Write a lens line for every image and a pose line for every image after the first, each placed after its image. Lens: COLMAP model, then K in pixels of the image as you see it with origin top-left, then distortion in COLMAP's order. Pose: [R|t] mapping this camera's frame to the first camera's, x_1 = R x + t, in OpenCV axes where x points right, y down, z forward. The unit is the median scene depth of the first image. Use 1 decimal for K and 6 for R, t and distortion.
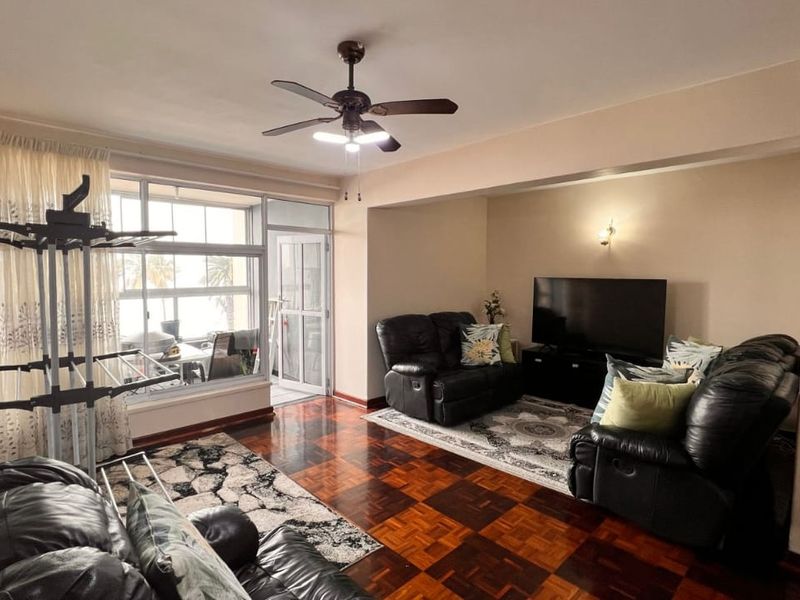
lens RADIAL K [[424.7, 0, 397.1], [0, 424.7, 297.9], [0, 0, 1]] dist [-0.000143, -0.000374]
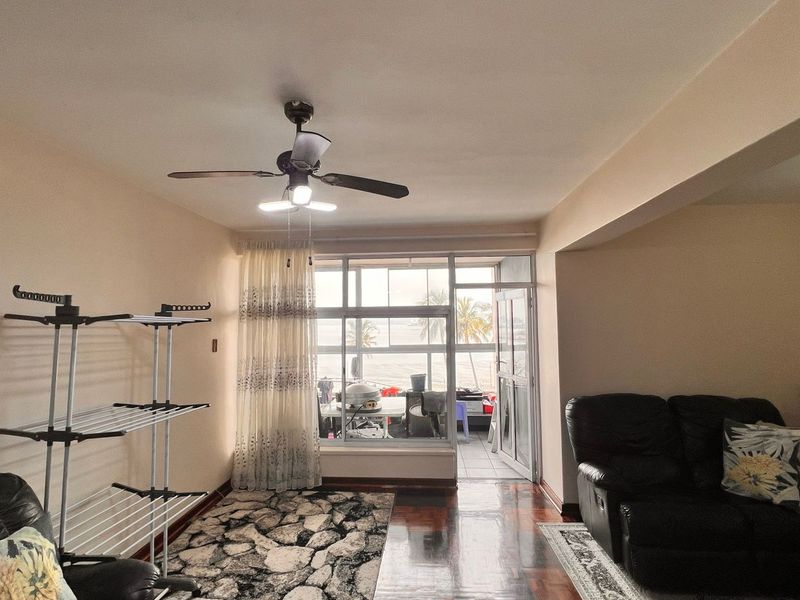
lens RADIAL K [[424.7, 0, 397.1], [0, 424.7, 297.9], [0, 0, 1]] dist [-0.000143, -0.000374]
pose [[0.675297, -0.053235, -0.735622, 0.363332], [-0.034155, 0.994064, -0.103292, -0.040172], [0.736755, 0.094878, 0.669471, 0.290226]]
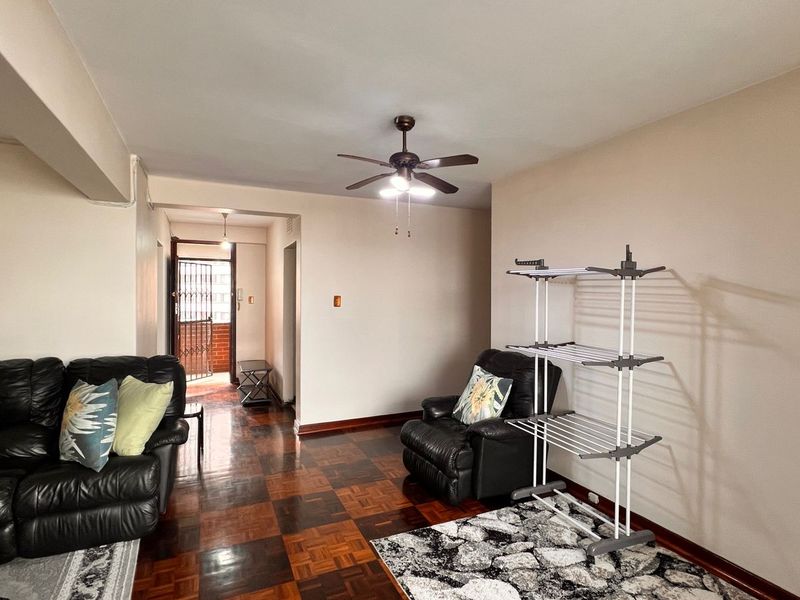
lens RADIAL K [[424.7, 0, 397.1], [0, 424.7, 297.9], [0, 0, 1]] dist [-0.000143, -0.000374]
pose [[-0.945005, -0.011480, 0.326856, -0.265816], [0.011509, 0.997598, 0.068312, -0.067741], [-0.326855, 0.068317, -0.942602, 1.165059]]
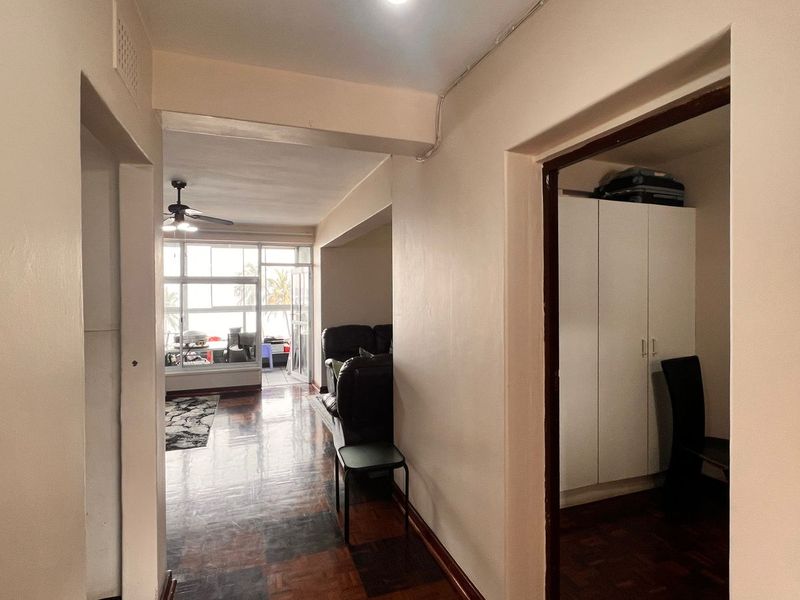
lens RADIAL K [[424.7, 0, 397.1], [0, 424.7, 297.9], [0, 0, 1]] dist [-0.000143, -0.000374]
pose [[0.916250, -0.003710, -0.400591, 0.842559], [-0.018119, 0.998550, -0.050690, 0.022769], [0.400198, 0.053703, 0.914854, -0.206667]]
